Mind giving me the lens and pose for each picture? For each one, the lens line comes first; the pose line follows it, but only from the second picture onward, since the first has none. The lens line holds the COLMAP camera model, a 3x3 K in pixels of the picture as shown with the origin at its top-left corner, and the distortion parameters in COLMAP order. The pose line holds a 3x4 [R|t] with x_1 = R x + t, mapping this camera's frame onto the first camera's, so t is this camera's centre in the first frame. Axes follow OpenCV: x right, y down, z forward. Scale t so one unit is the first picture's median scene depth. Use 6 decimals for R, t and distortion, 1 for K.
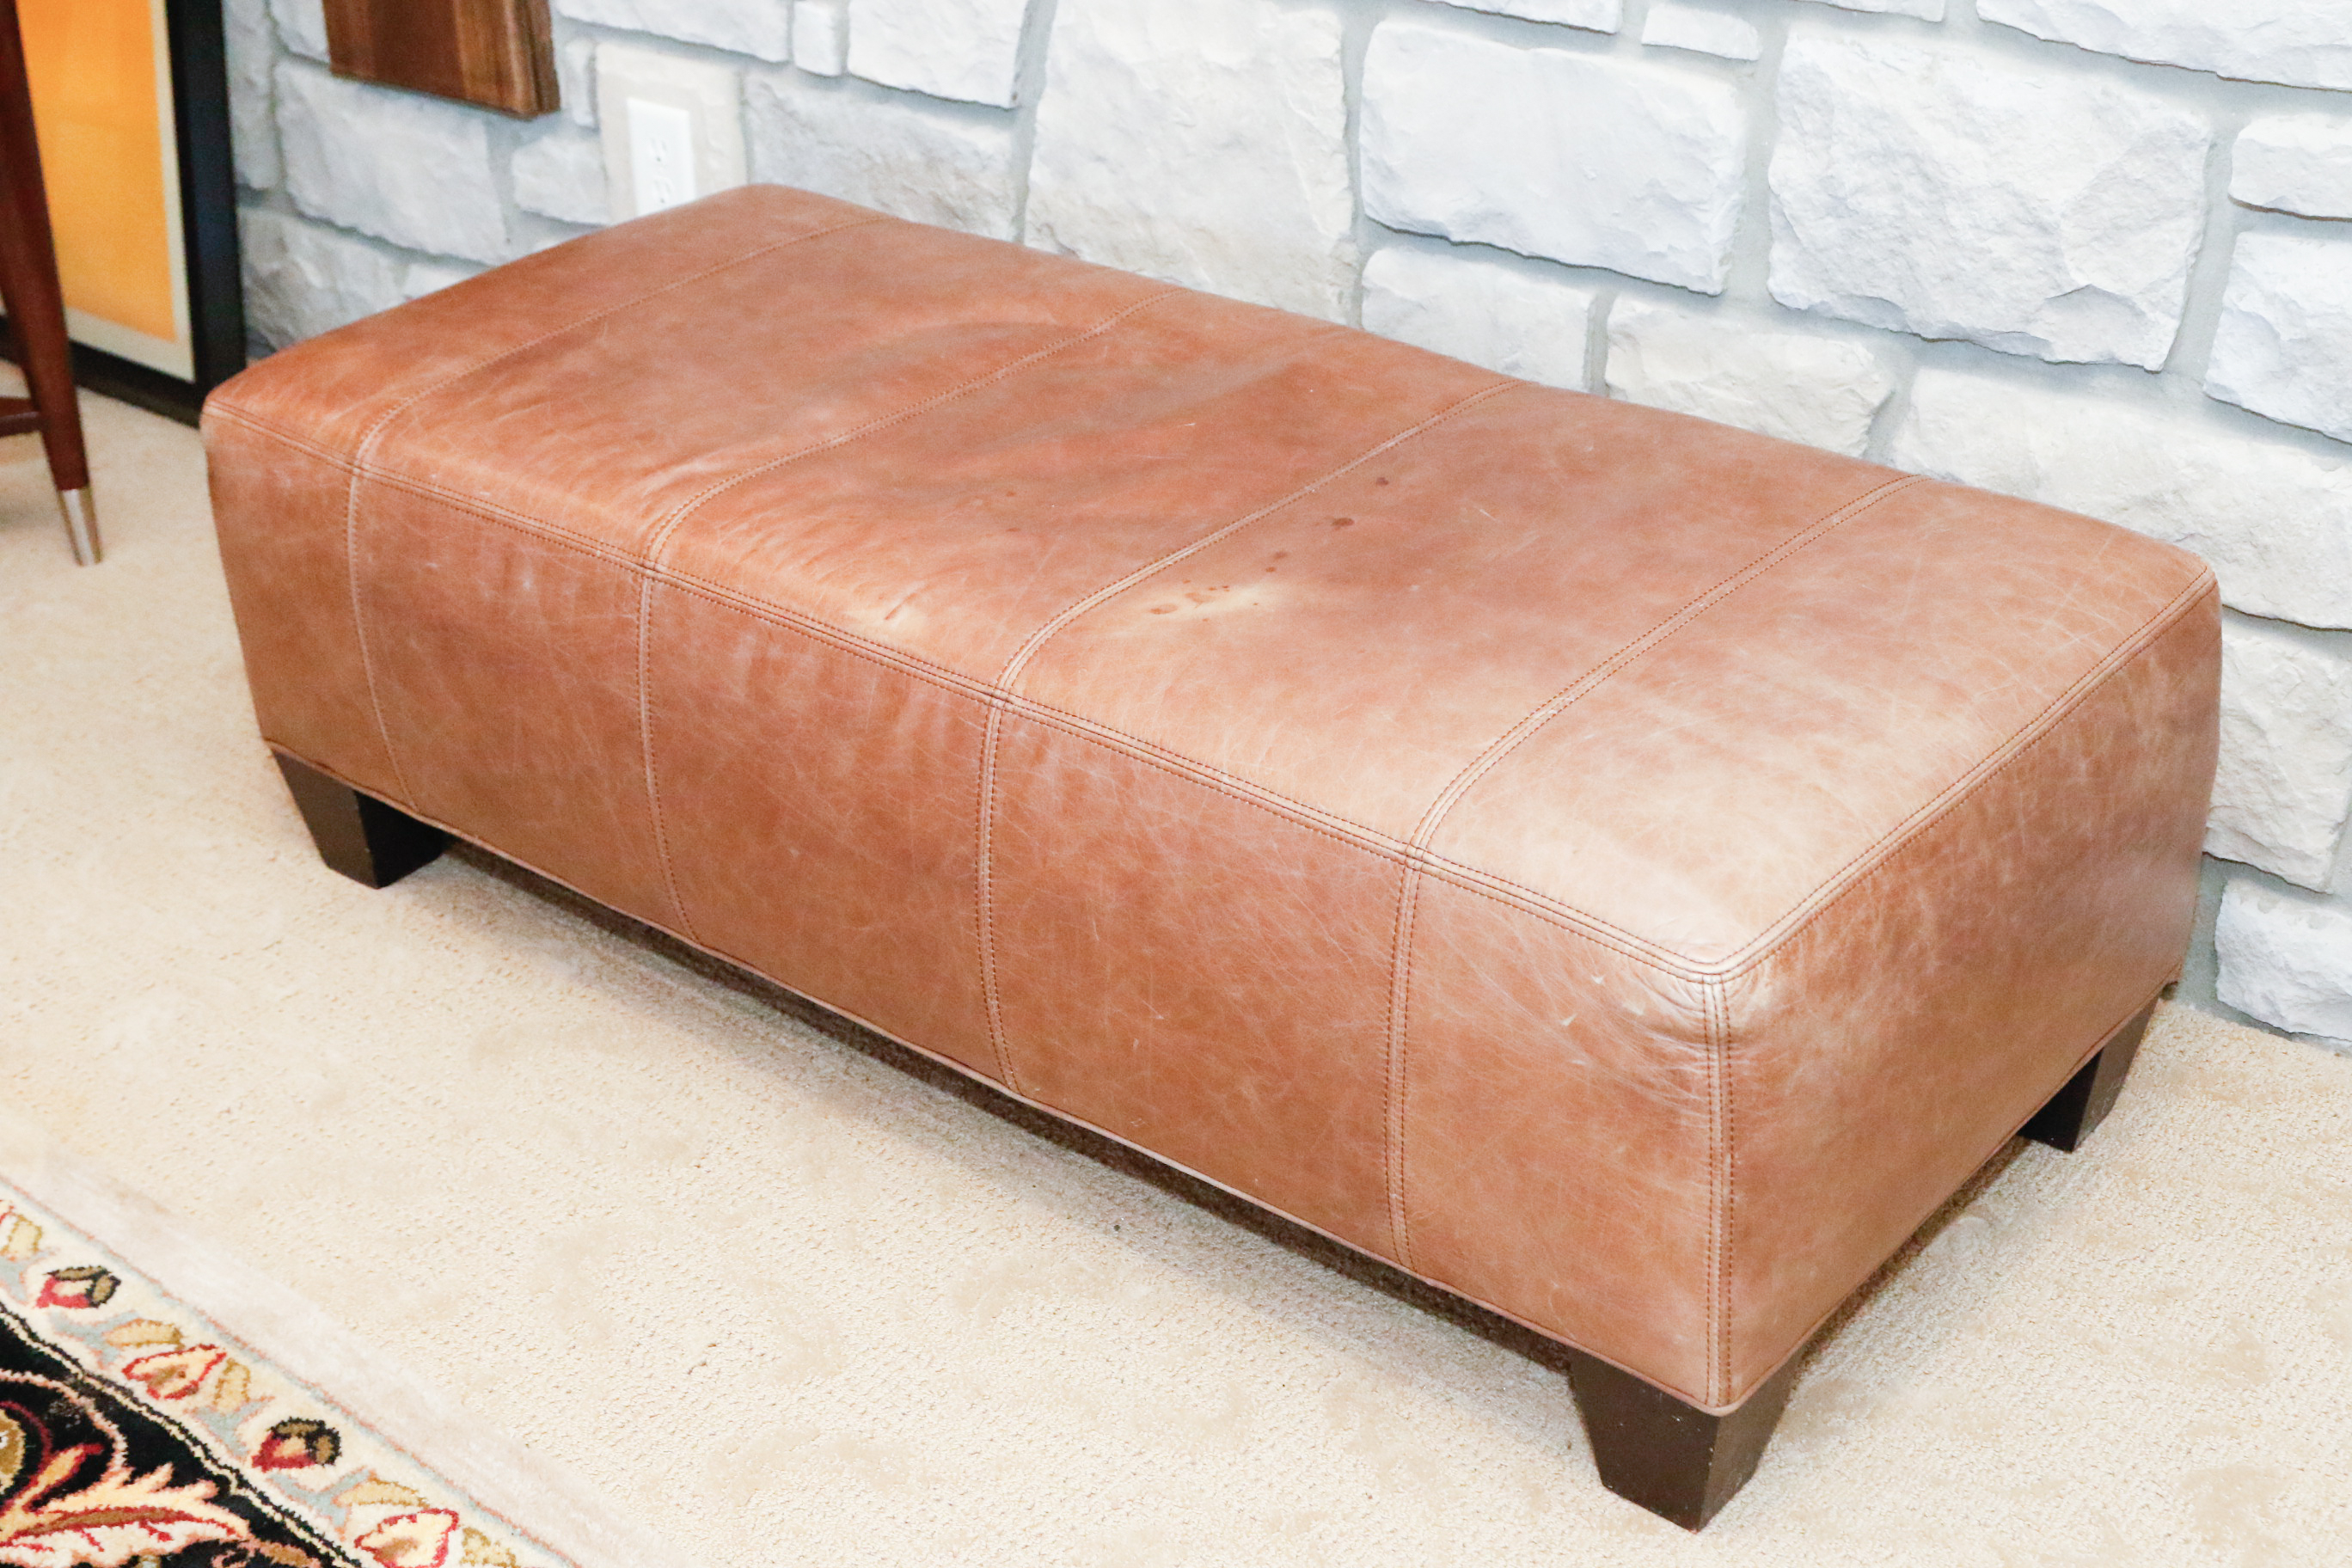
lens RADIAL K [[3261.8, 0, 1176.0], [0, 3261.8, 784.0], [0, 0, 1]] dist [-0.053324, 0.059410]
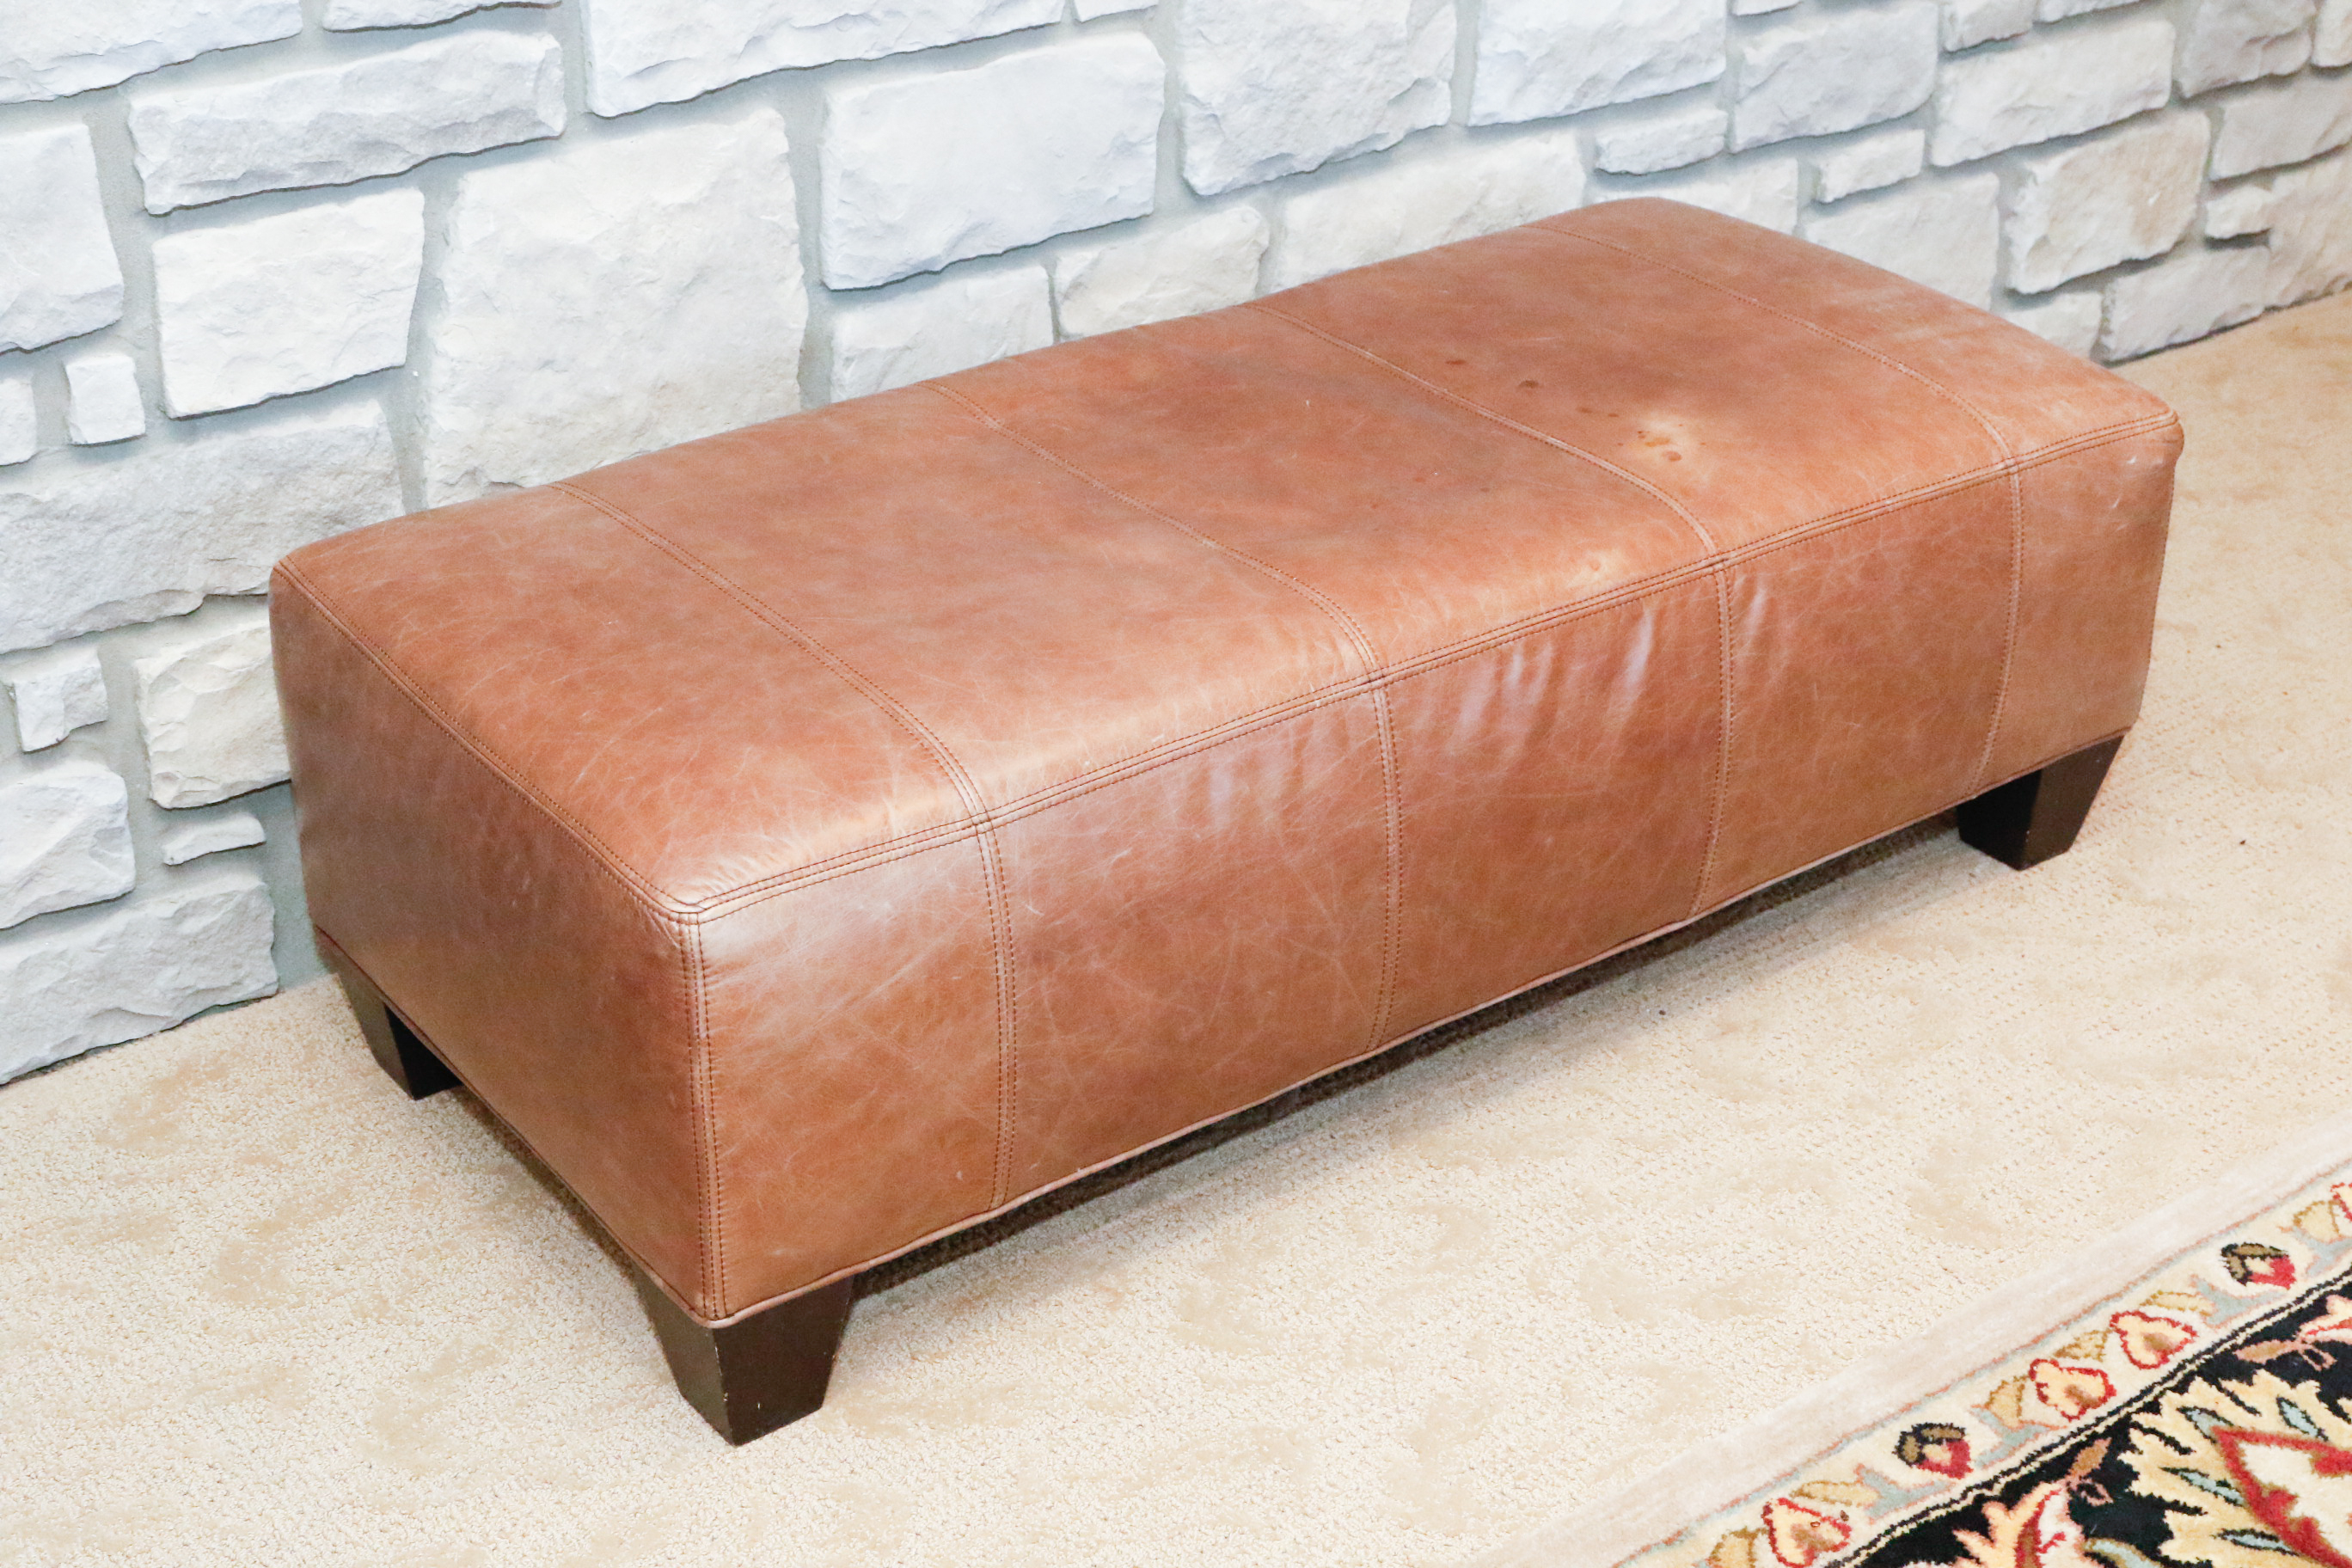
lens RADIAL K [[3261.8, 0, 1176.0], [0, 3261.8, 784.0], [0, 0, 1]] dist [-0.053324, 0.059410]
pose [[0.229038, -0.434295, 0.871166, -1.017261], [0.456175, 0.838486, 0.298070, -0.350903], [-0.859910, 0.329135, 0.390159, 0.660651]]
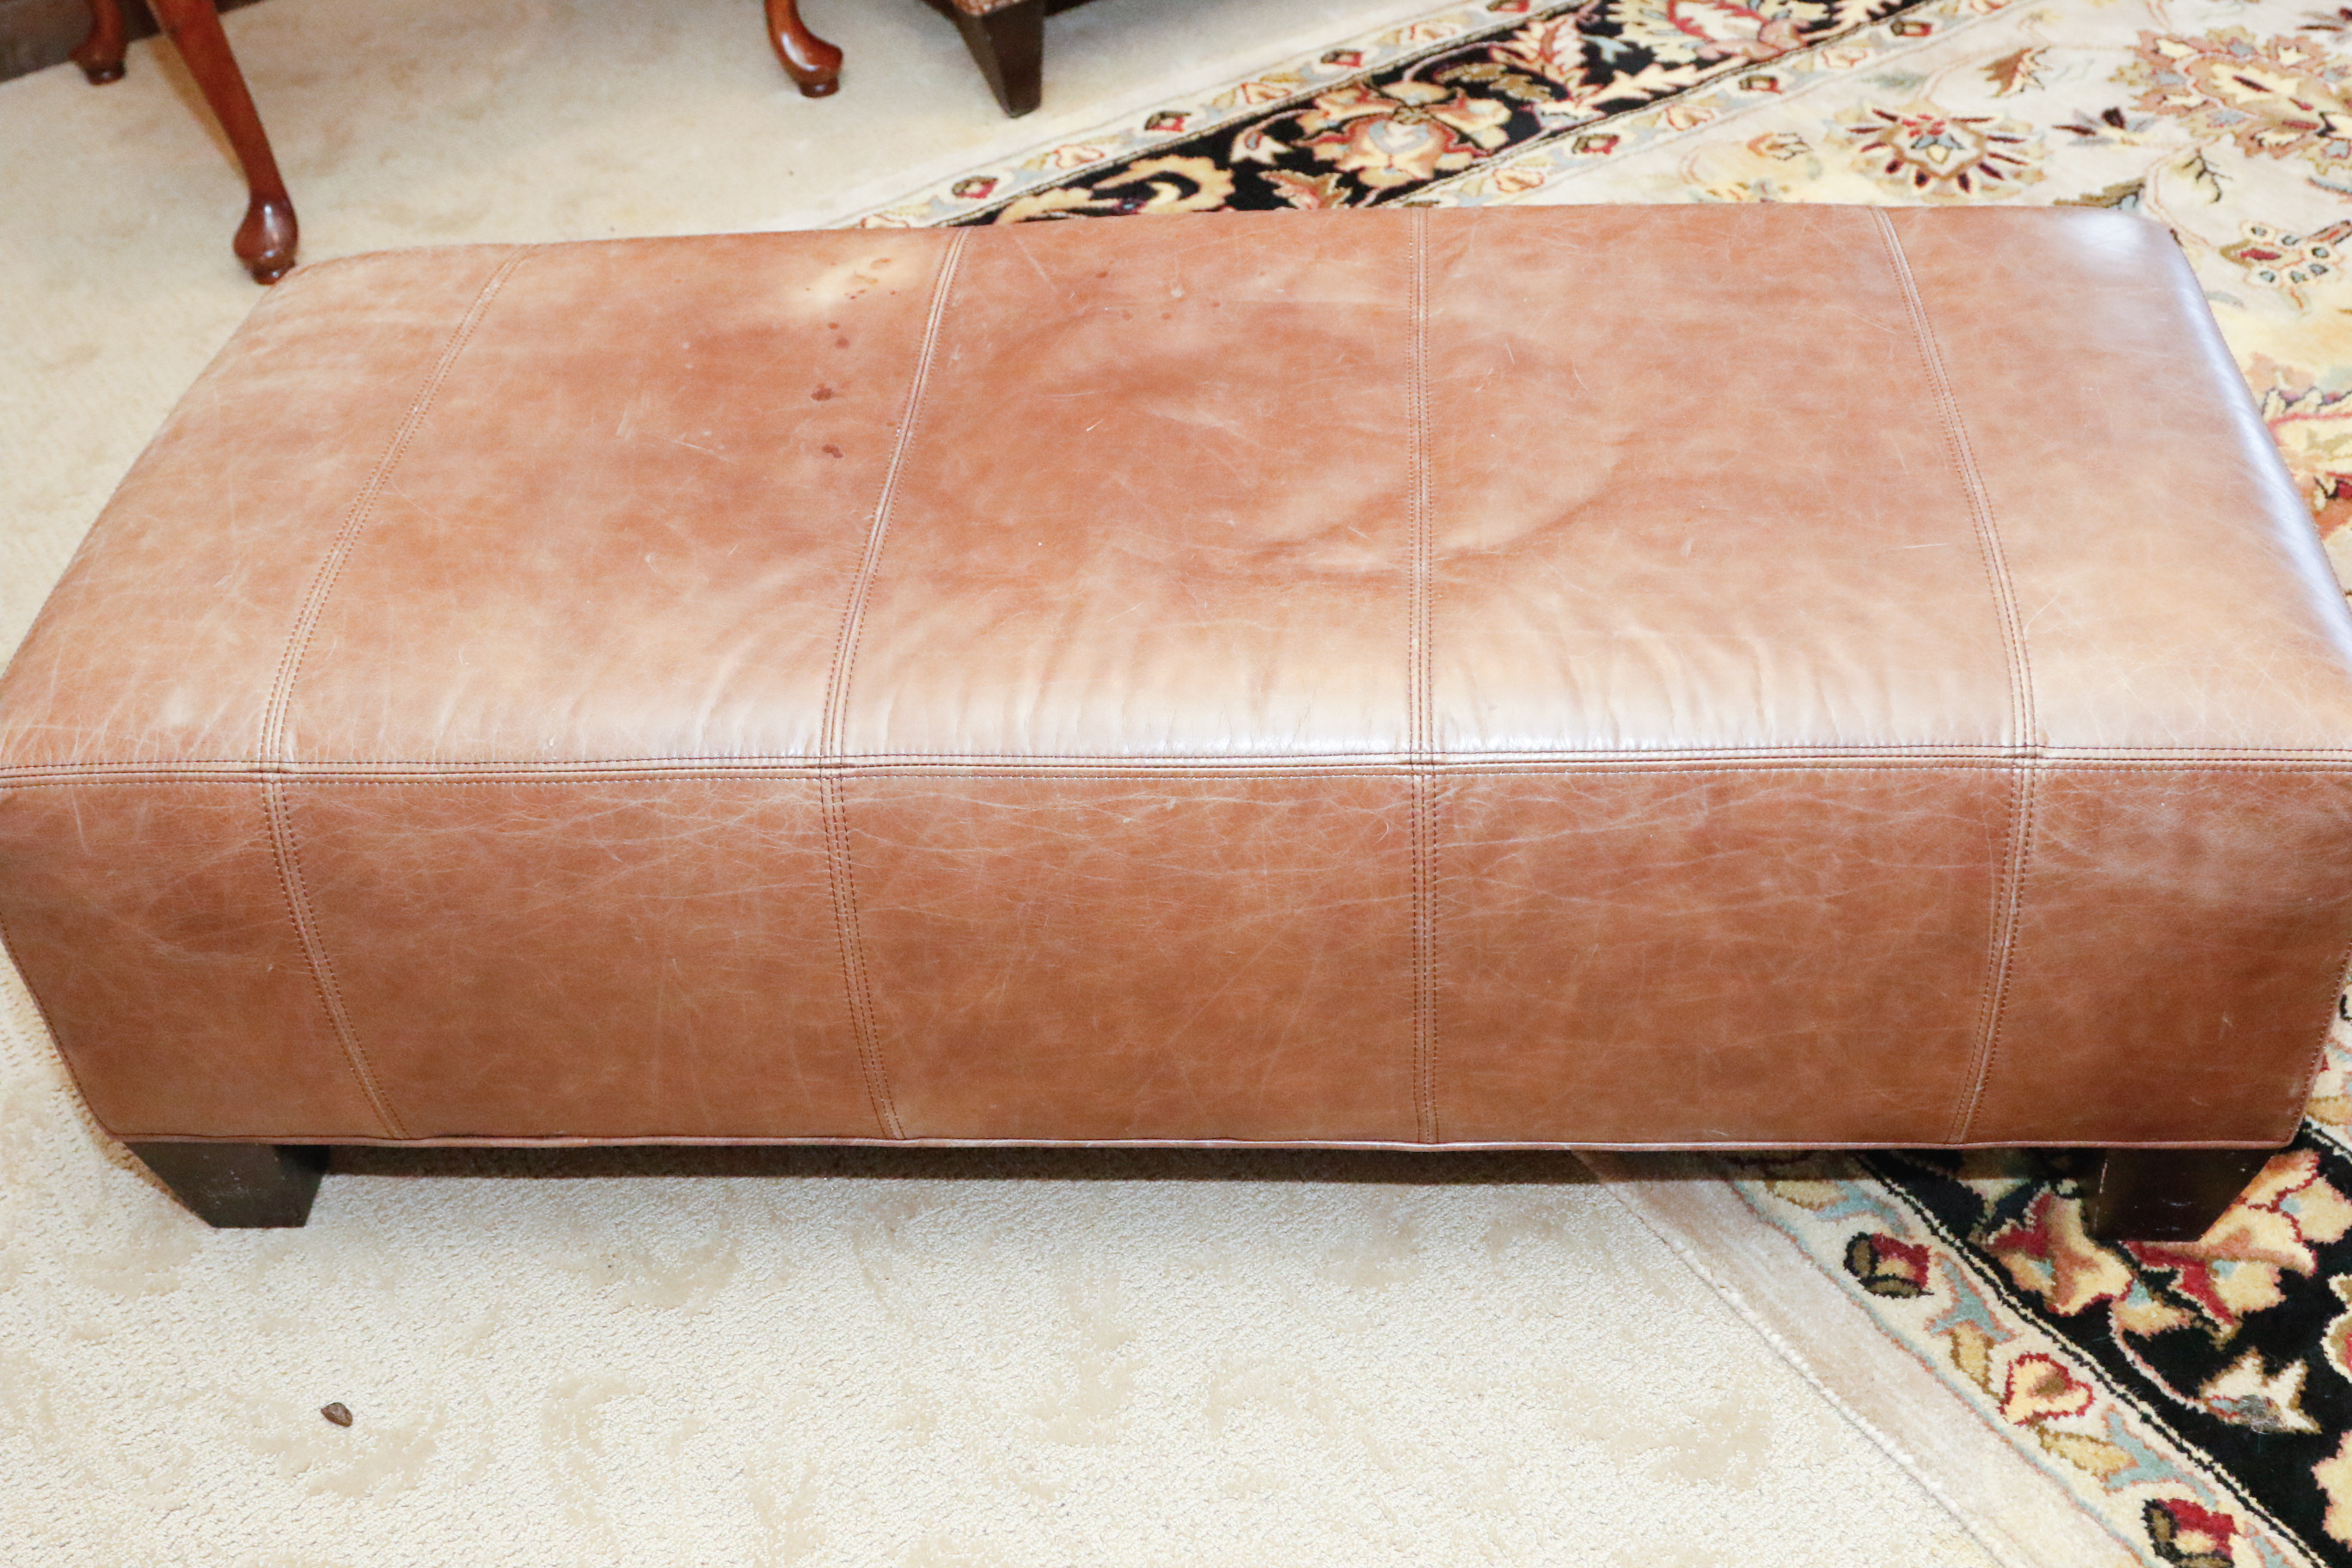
lens RADIAL K [[2574.6, 0, 1212.8], [0, 2574.6, 793.5], [0, 0, 1]] dist [-0.118652, 0.026243]
pose [[-0.786948, 0.453735, -0.418136, 0.313808], [-0.223587, 0.421914, 0.878634, -0.685317], [0.575084, 0.784929, -0.230574, 1.264891]]
